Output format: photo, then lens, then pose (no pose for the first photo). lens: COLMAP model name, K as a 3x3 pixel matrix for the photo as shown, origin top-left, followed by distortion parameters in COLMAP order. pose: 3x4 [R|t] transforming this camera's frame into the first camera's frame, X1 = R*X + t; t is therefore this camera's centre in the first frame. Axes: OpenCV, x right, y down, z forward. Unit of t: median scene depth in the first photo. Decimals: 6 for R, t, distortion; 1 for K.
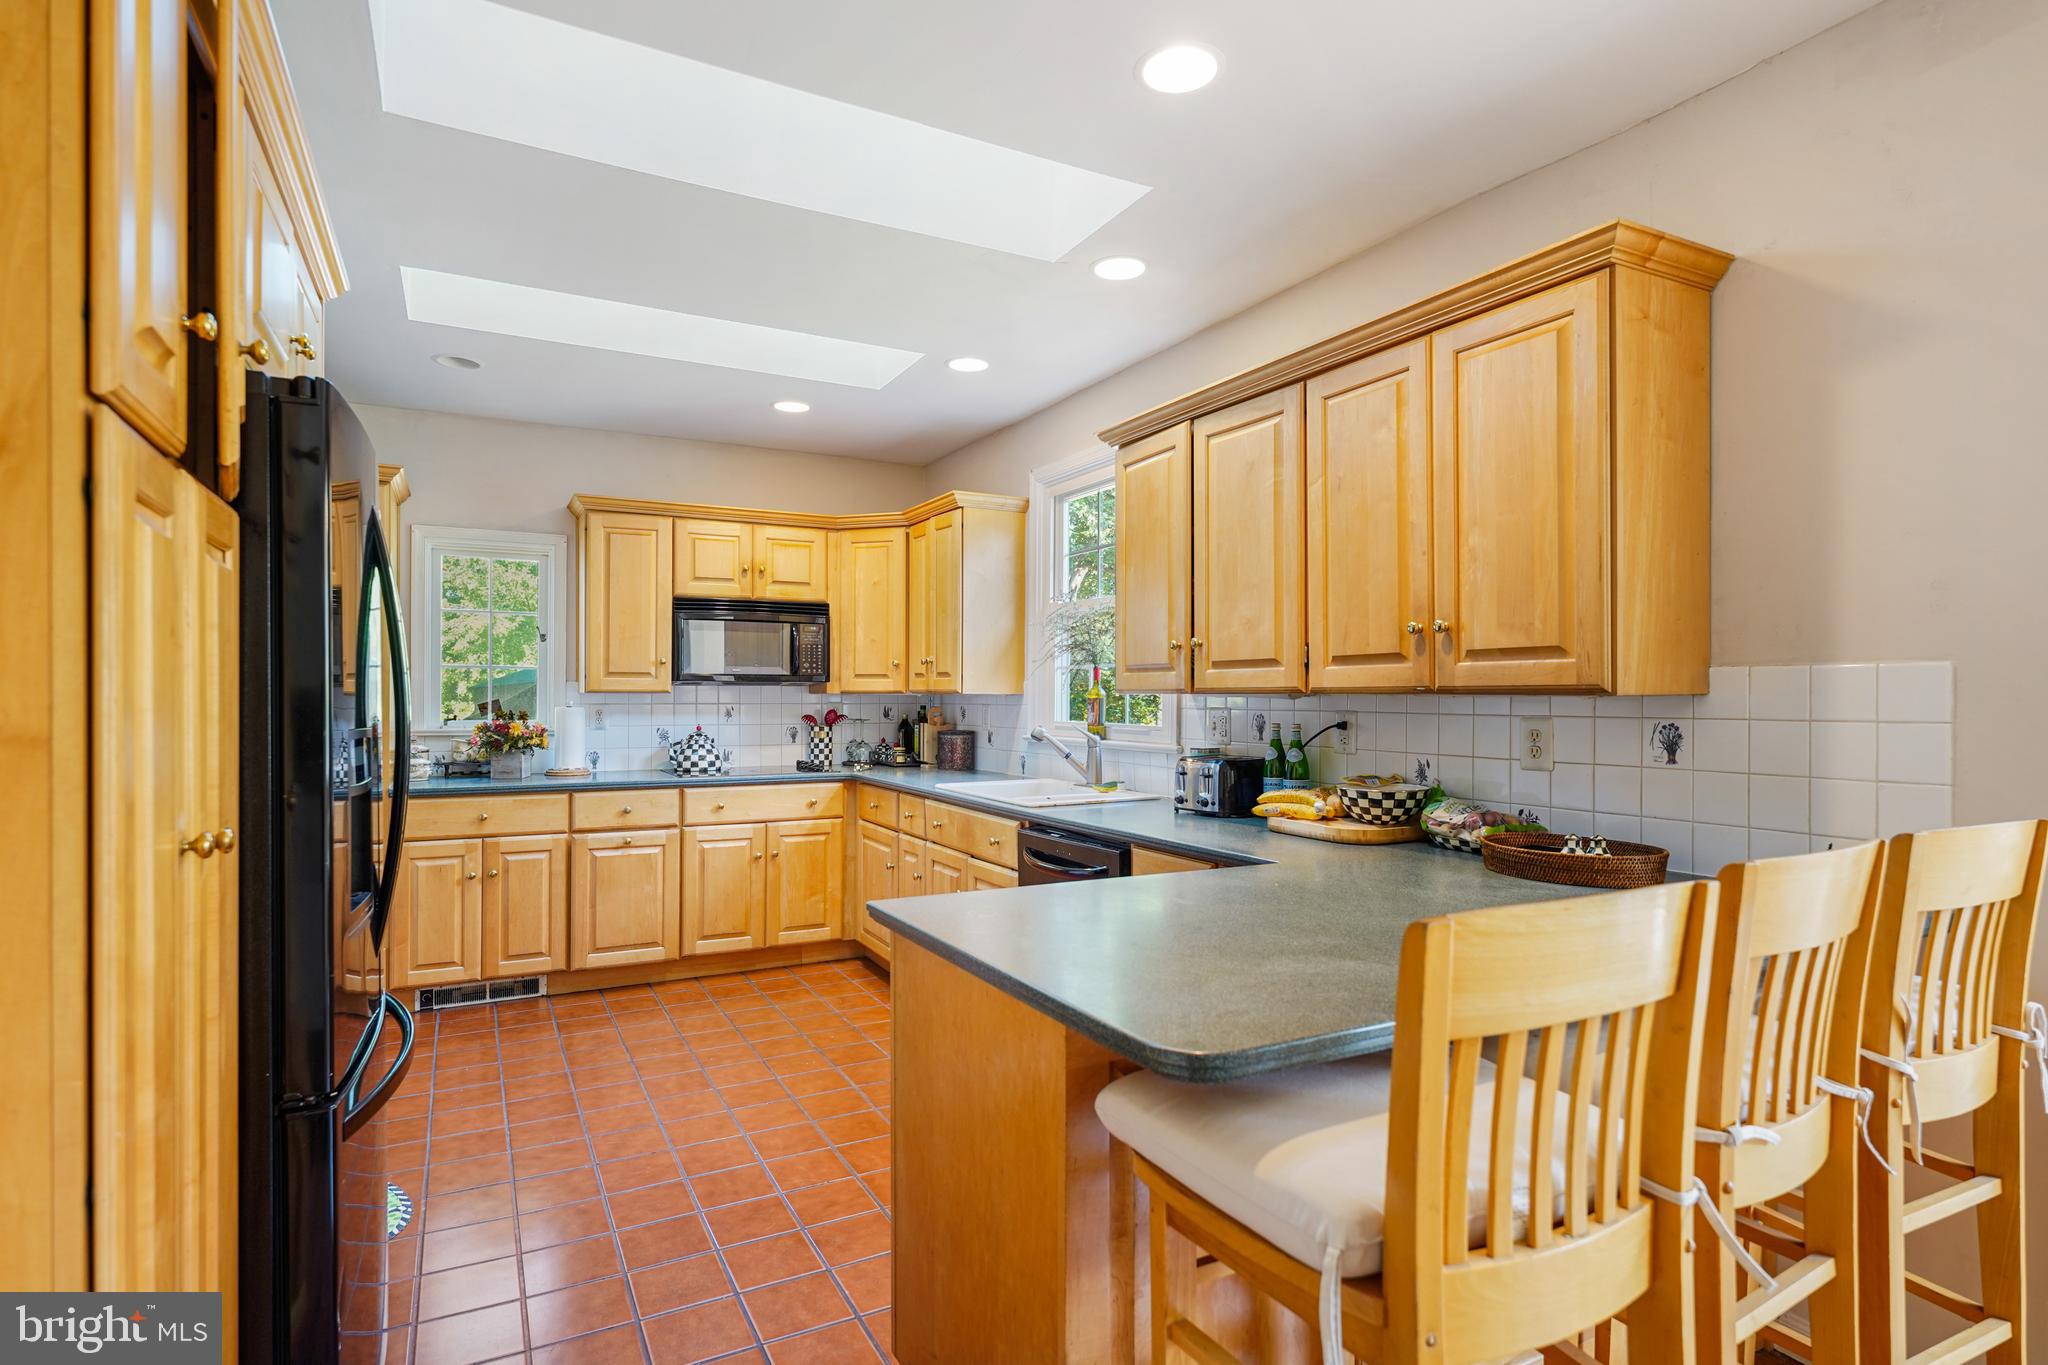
lens RADIAL K [[1043.7, 0, 1022.3], [0, 1043.7, 699.1], [0, 0, 1]] dist [0.005407, 0.000569]
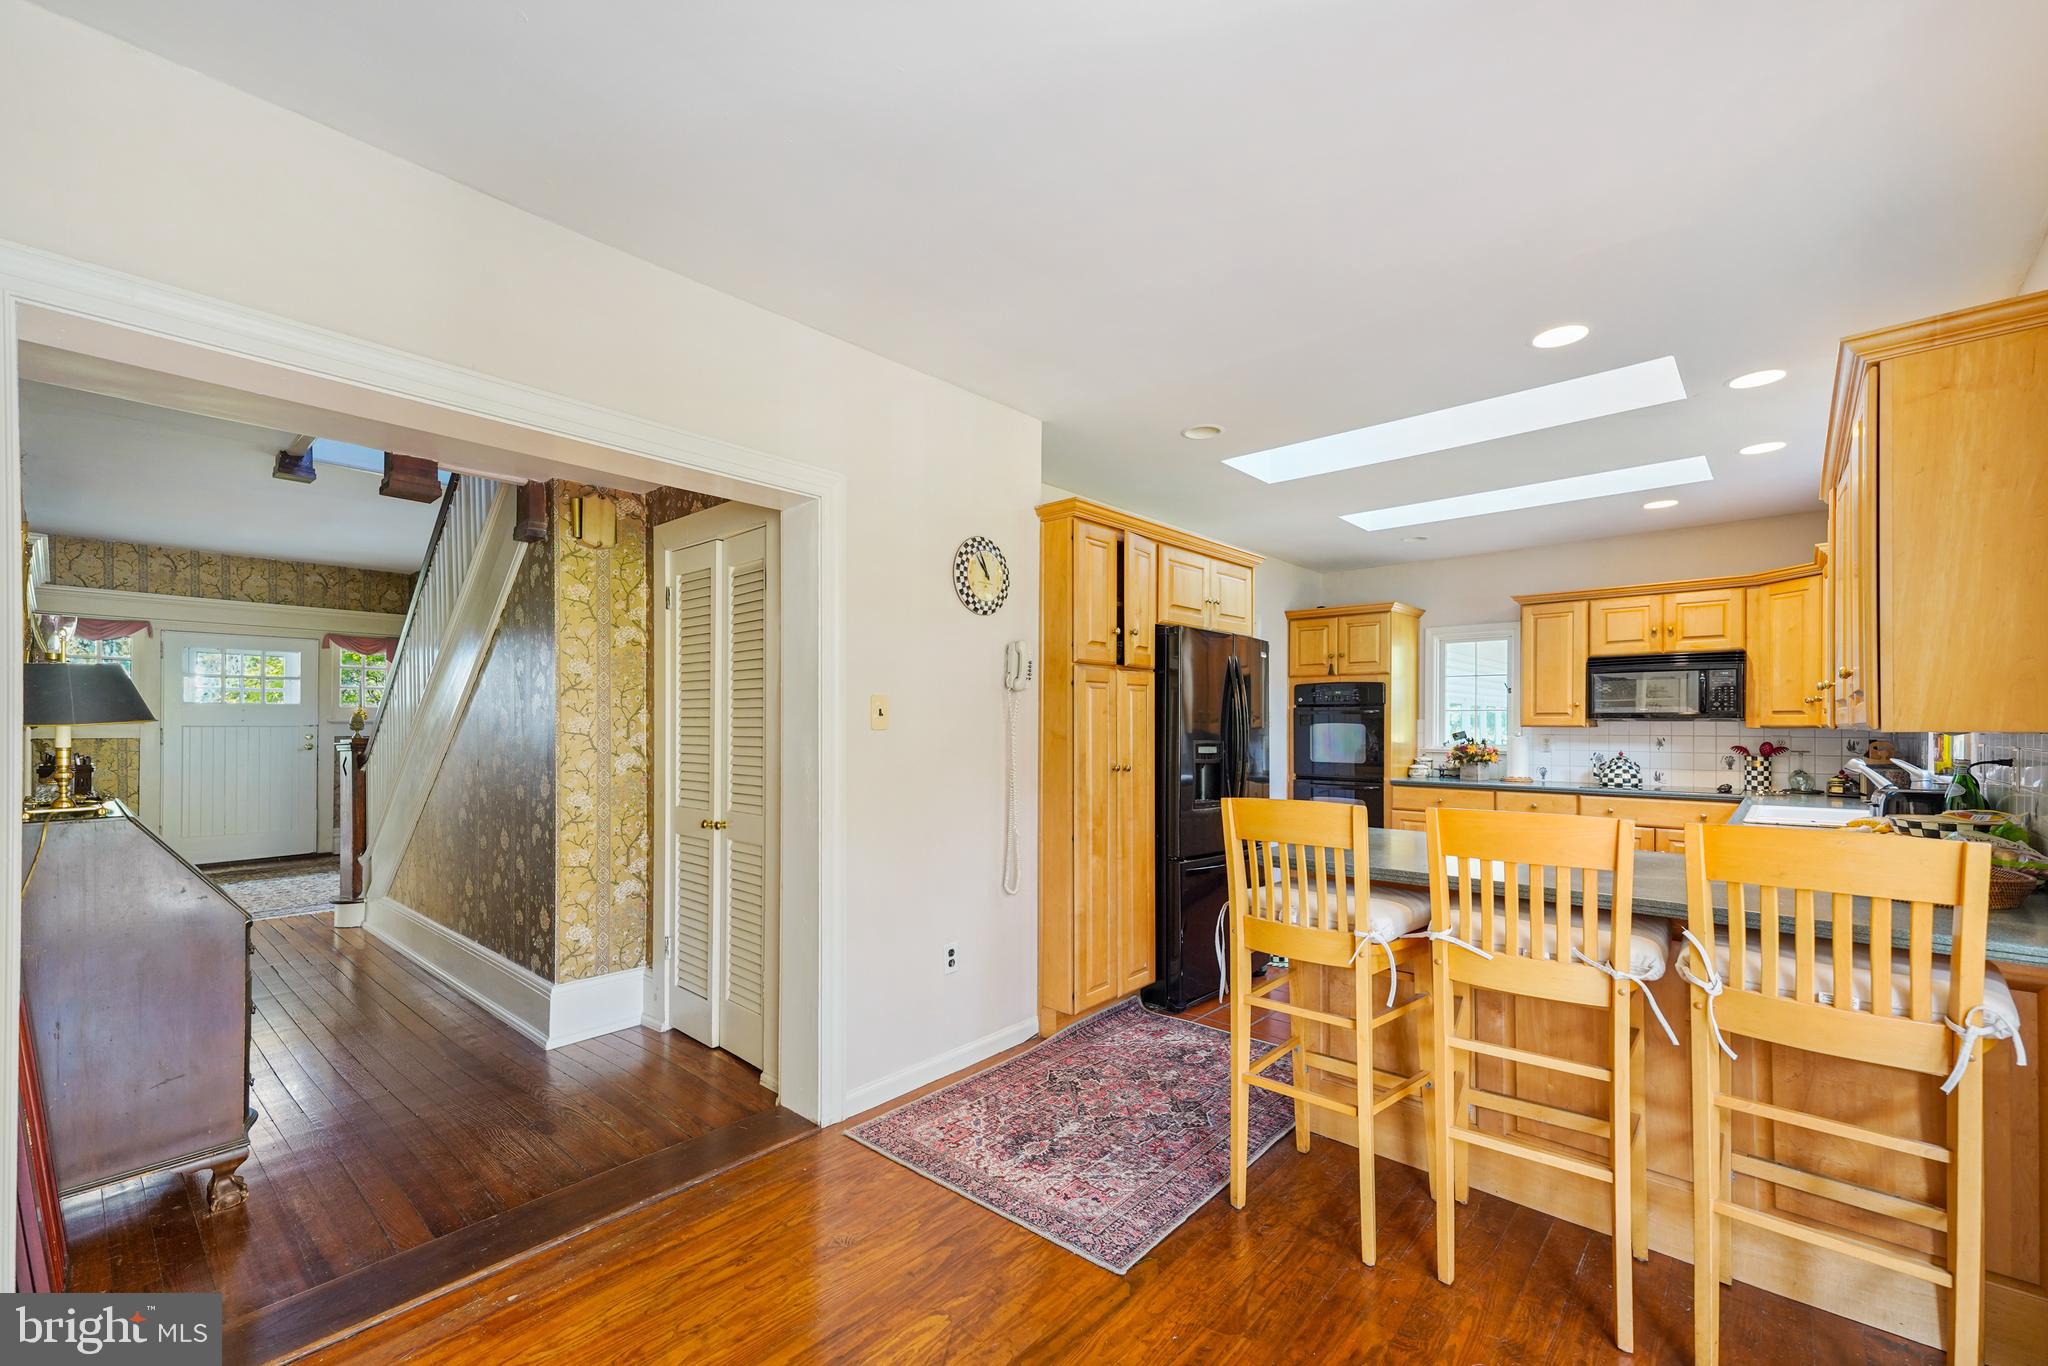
lens RADIAL K [[840.5, 0, 998.3], [0, 840.5, 714.3], [0, 0, 1]] dist [0.003014, 0.000450]
pose [[0.314770, -0.011908, -0.949093, 0.483520], [-0.005962, 0.999877, -0.014523, -0.002048], [0.949149, 0.010230, 0.314661, -0.092906]]
